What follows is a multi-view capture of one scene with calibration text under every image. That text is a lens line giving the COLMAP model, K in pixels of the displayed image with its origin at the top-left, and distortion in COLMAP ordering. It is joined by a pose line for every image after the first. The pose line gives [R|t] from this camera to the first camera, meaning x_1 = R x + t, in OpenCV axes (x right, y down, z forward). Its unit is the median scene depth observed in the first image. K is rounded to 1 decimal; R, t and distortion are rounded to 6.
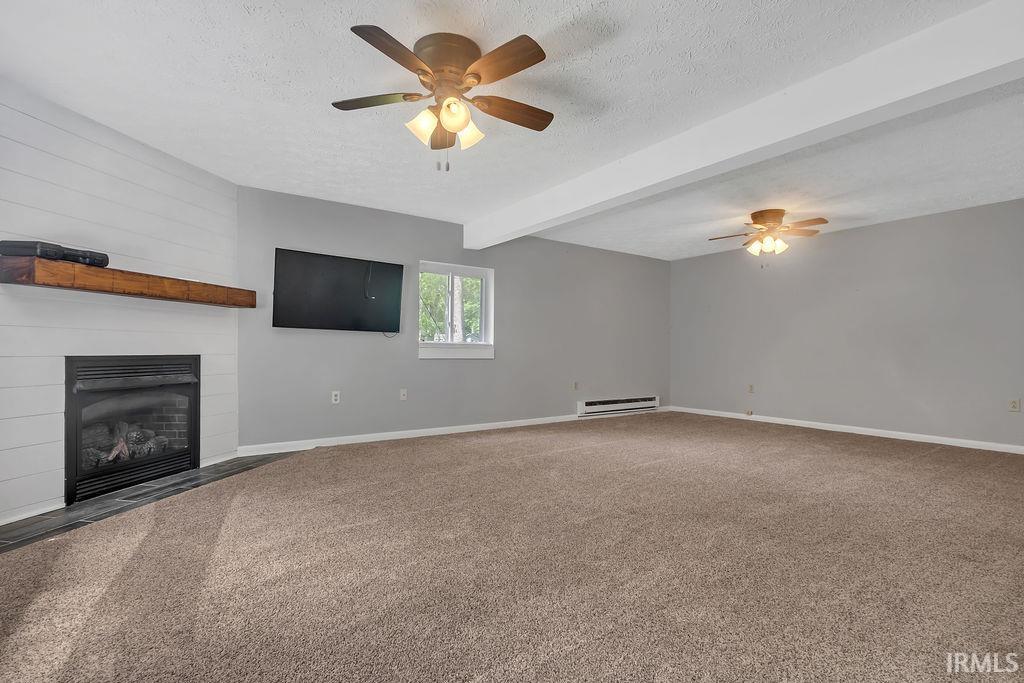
lens RADIAL K [[482.4, 0, 532.2], [0, 482.4, 337.7], [0, 0, 1]] dist [0.003105, -0.000397]
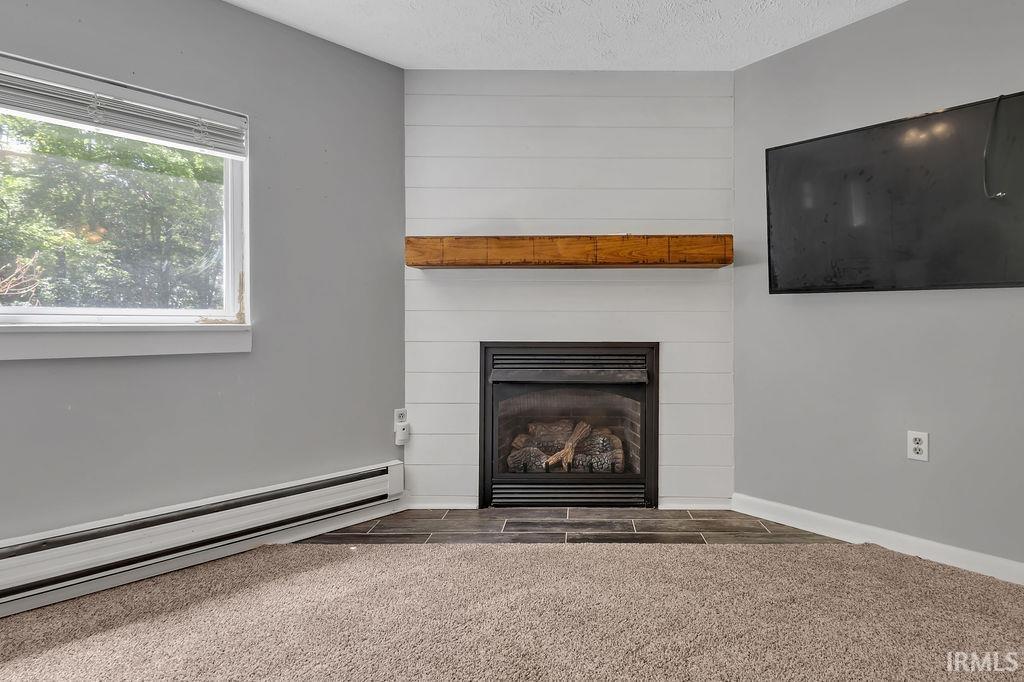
lens RADIAL K [[517.6, 0, 512.7], [0, 517.6, 324.3], [0, 0, 1]] dist [0.002024, -0.000166]
pose [[0.154192, -0.008869, -0.988001, 0.002791], [0.023905, 0.999700, -0.005243, 0.010091], [0.987752, -0.022809, 0.154358, 0.770589]]
